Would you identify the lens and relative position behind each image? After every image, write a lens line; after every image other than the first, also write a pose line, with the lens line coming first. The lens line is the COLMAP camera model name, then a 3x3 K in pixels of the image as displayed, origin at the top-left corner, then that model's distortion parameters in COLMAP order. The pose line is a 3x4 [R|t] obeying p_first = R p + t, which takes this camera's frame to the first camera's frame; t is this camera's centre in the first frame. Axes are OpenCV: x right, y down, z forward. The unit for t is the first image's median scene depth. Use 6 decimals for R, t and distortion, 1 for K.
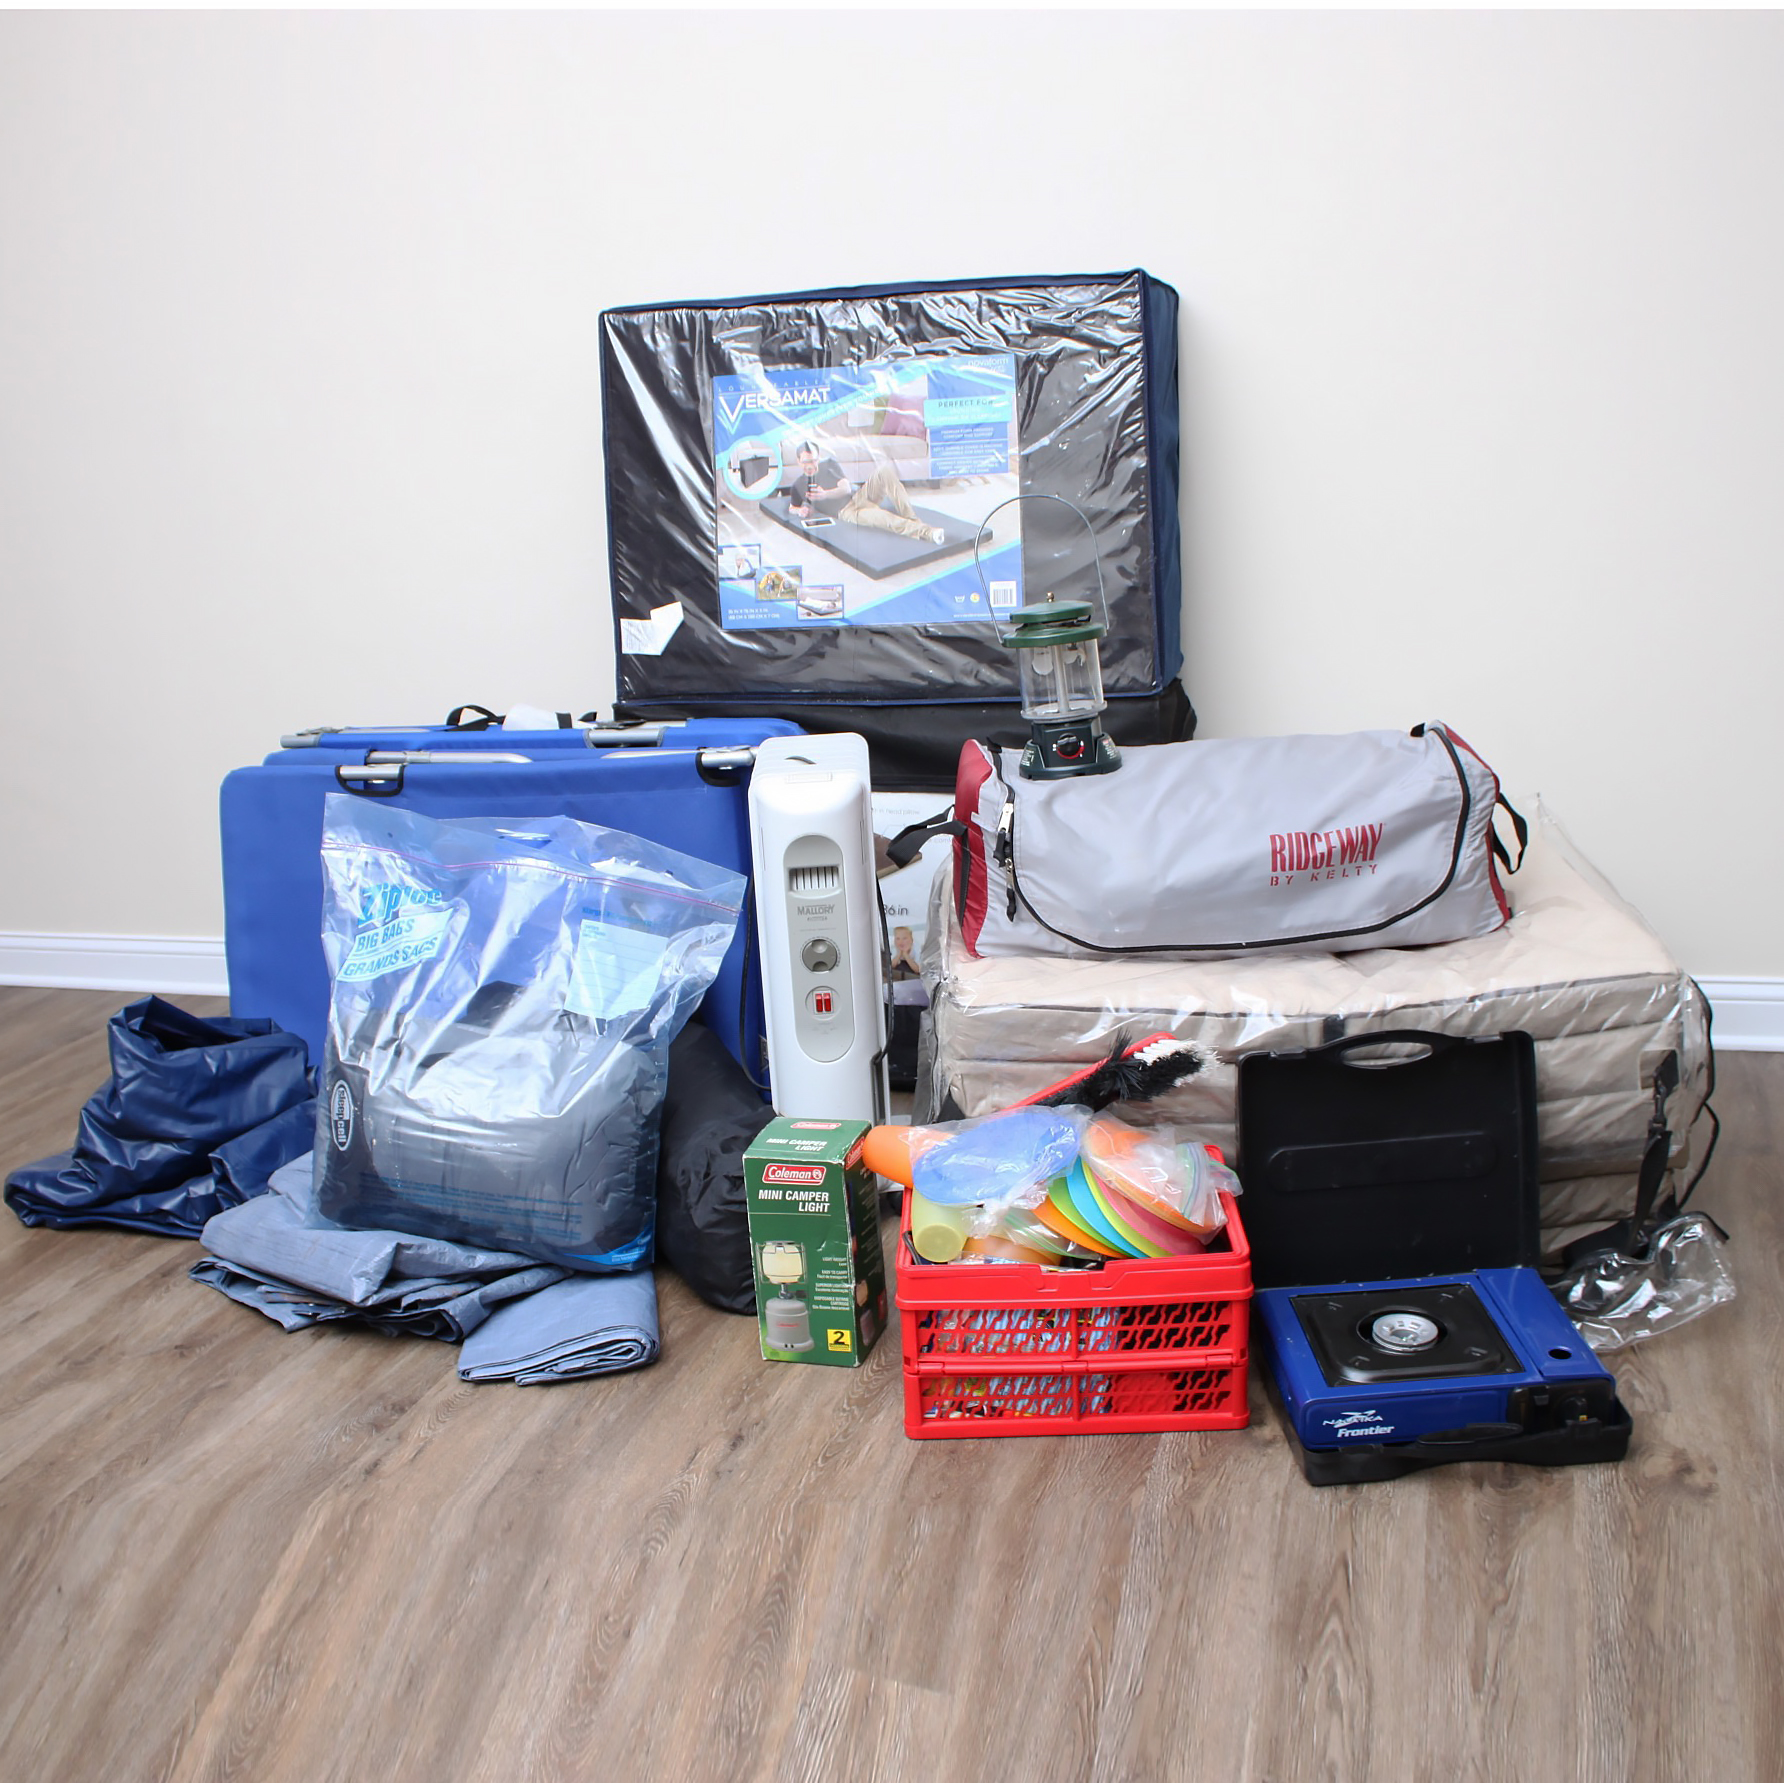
lens RADIAL K [[1936.5, 0, 889.7], [0, 1936.5, 878.3], [0, 0, 1]] dist [-0.145845, 0.000000]
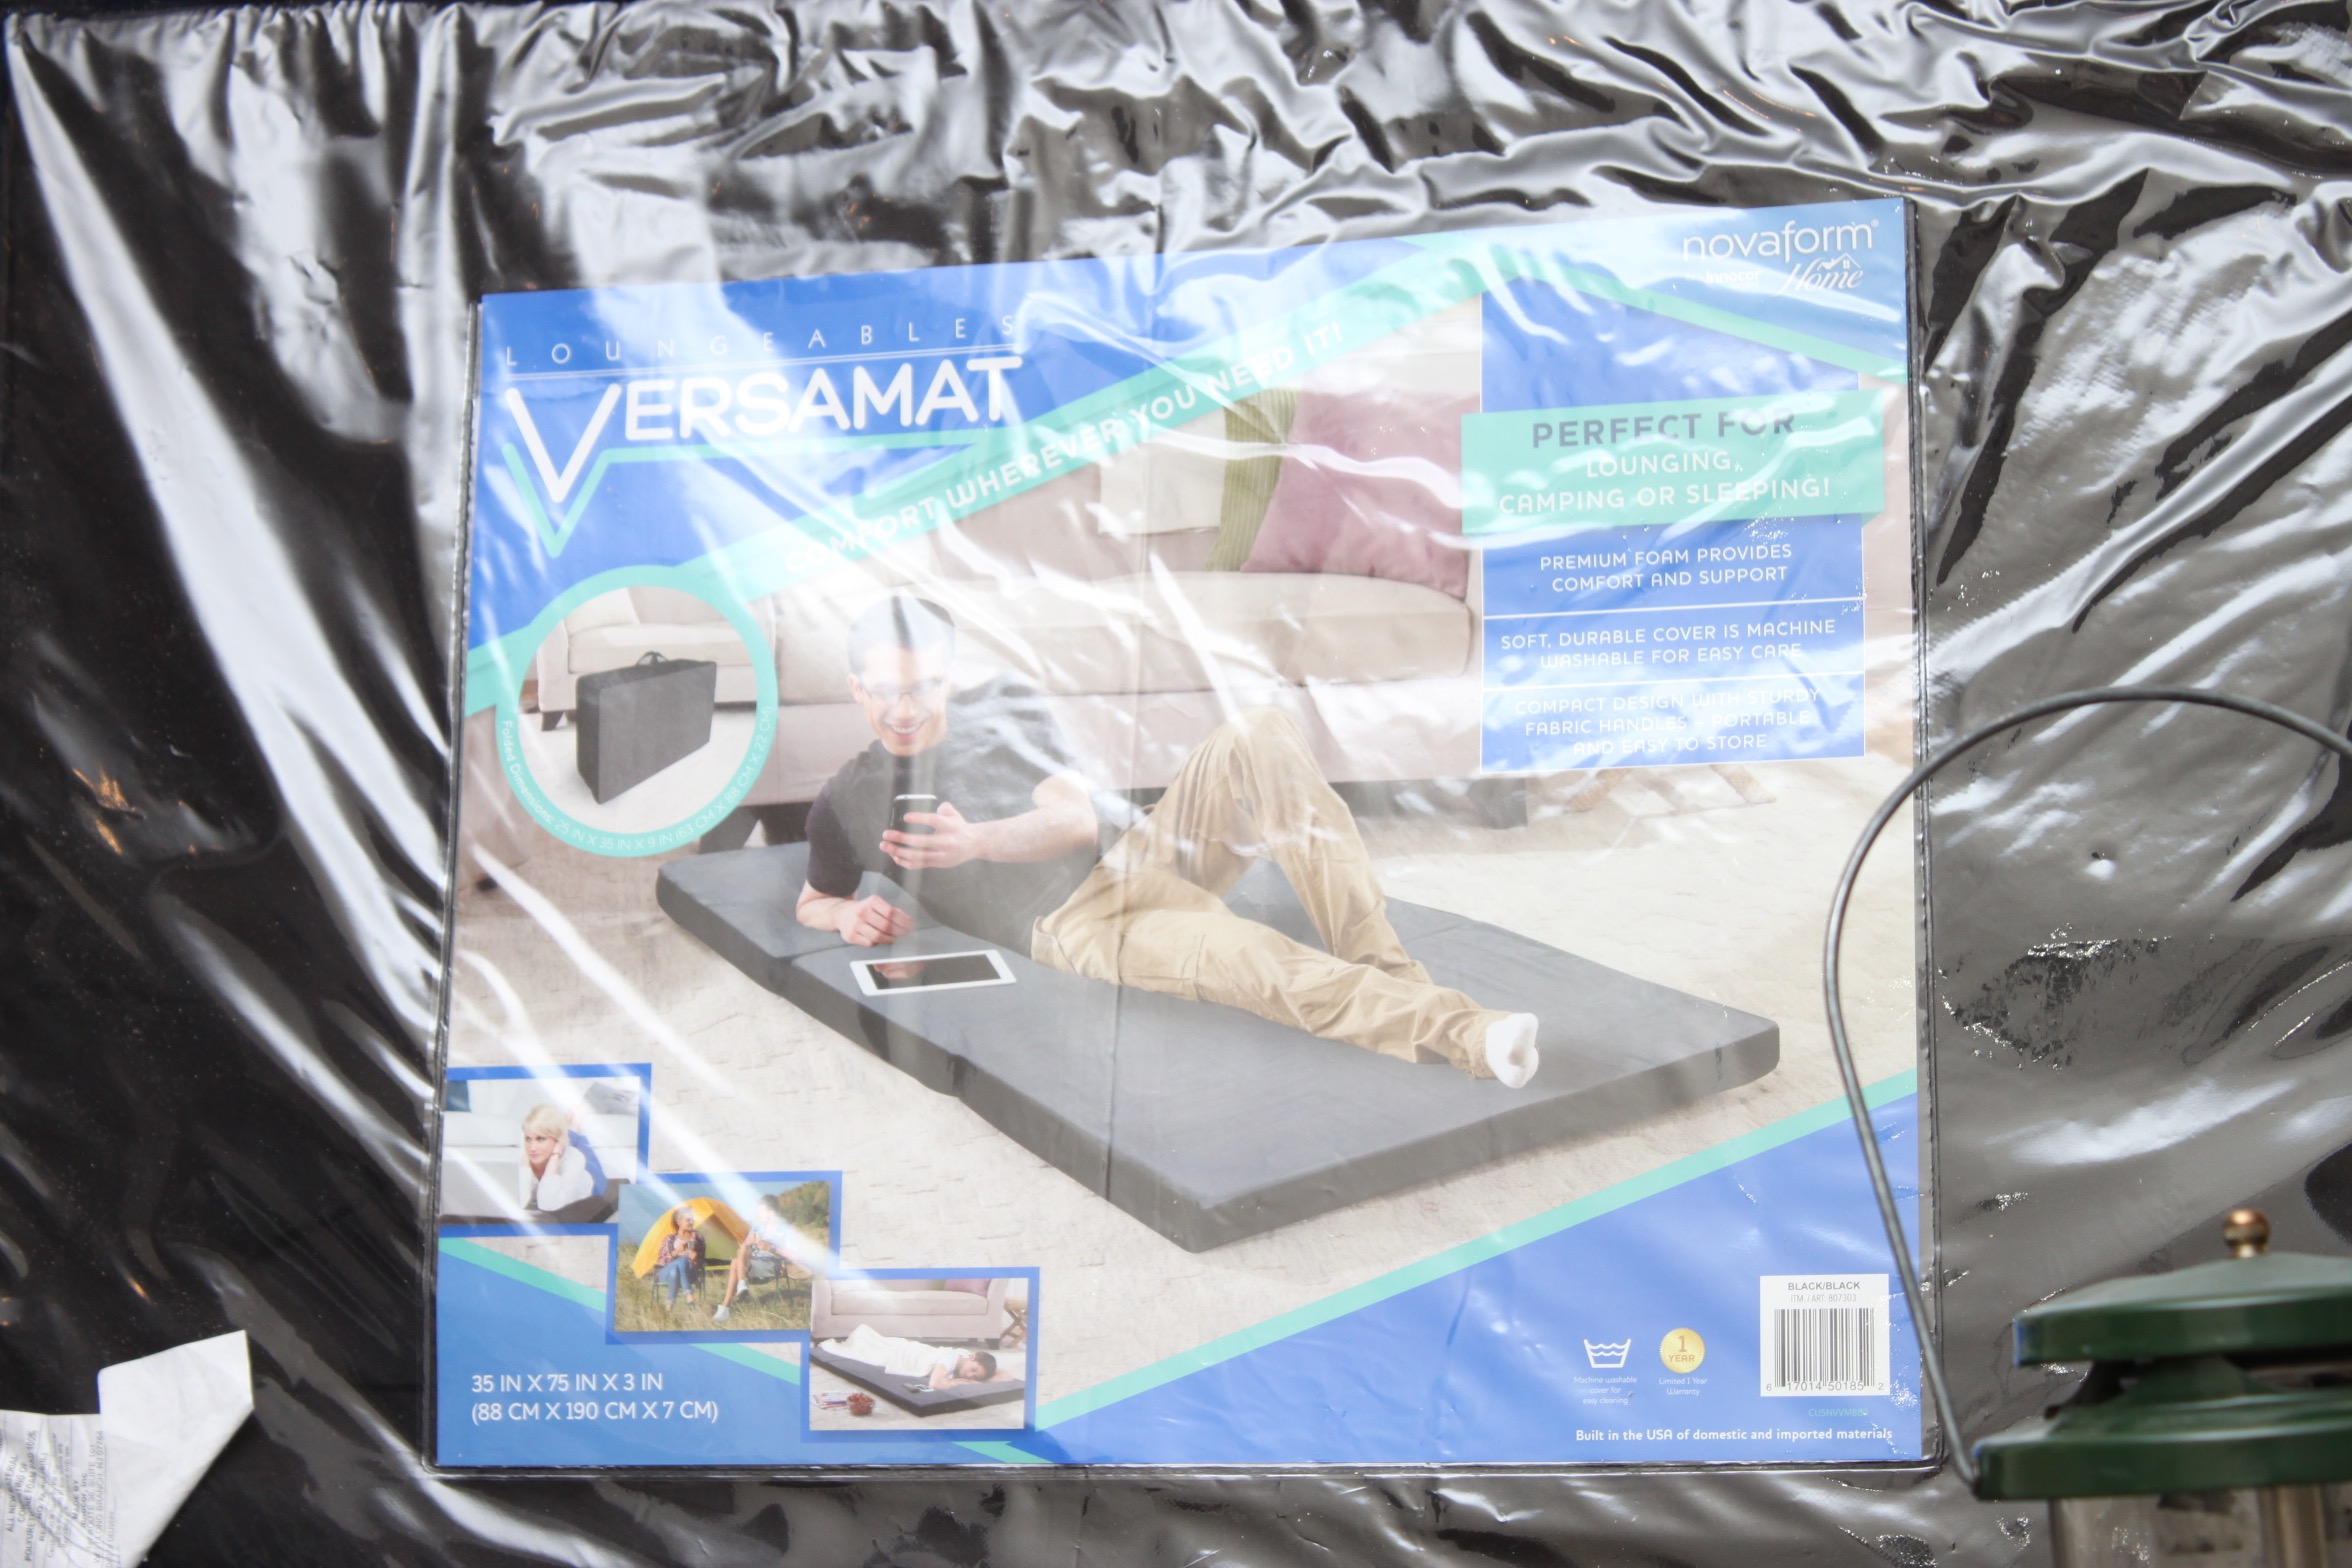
lens RADIAL K [[5753.4, 0, 1178.9], [0, 5753.4, 782.9], [0, 0, 1]] dist [0.082160, 0.000000]
pose [[0.998641, 0.049532, 0.016195, -0.021732], [-0.042448, 0.953437, -0.298591, -0.018225], [-0.030231, 0.297498, 0.954244, 0.400487]]
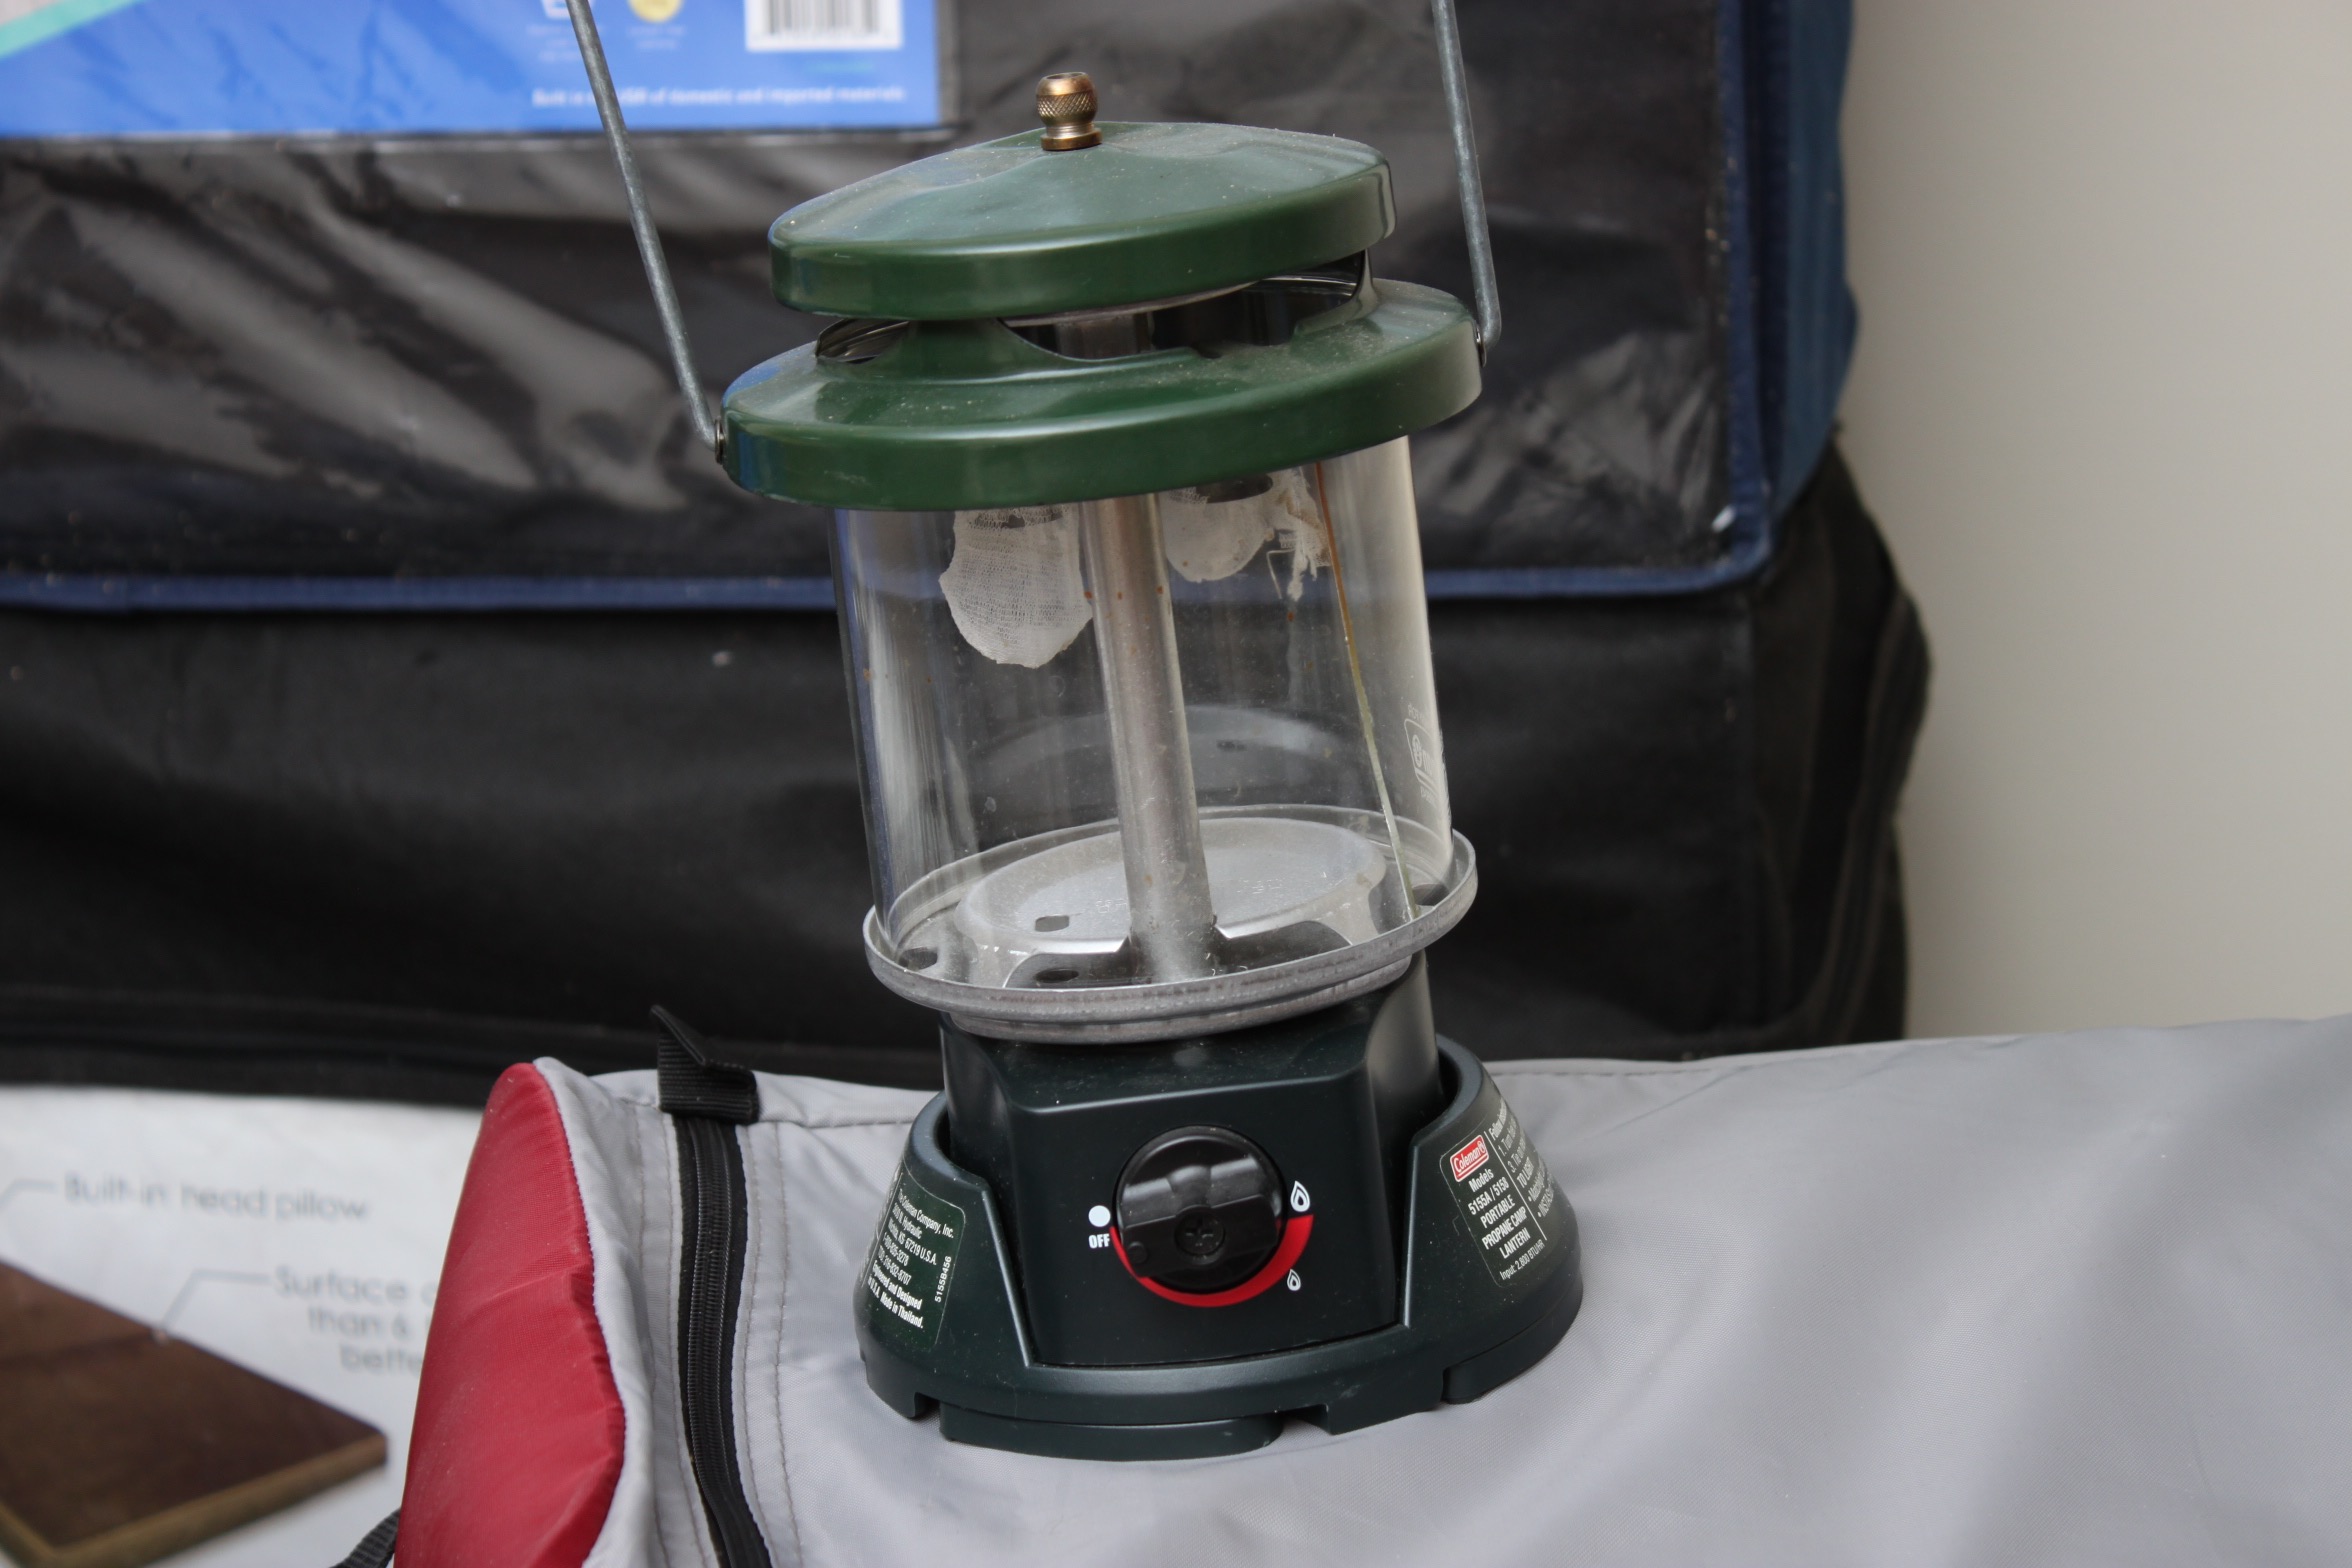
lens RADIAL K [[5263.6, 0, 1177.5], [0, 5263.6, 781.5], [0, 0, 1]] dist [0.178877, 0.000000]
pose [[0.996777, -0.008720, 0.079750, 0.051330], [0.004664, 0.998692, 0.050908, -0.098414], [-0.080090, -0.050372, 0.995514, 0.527360]]
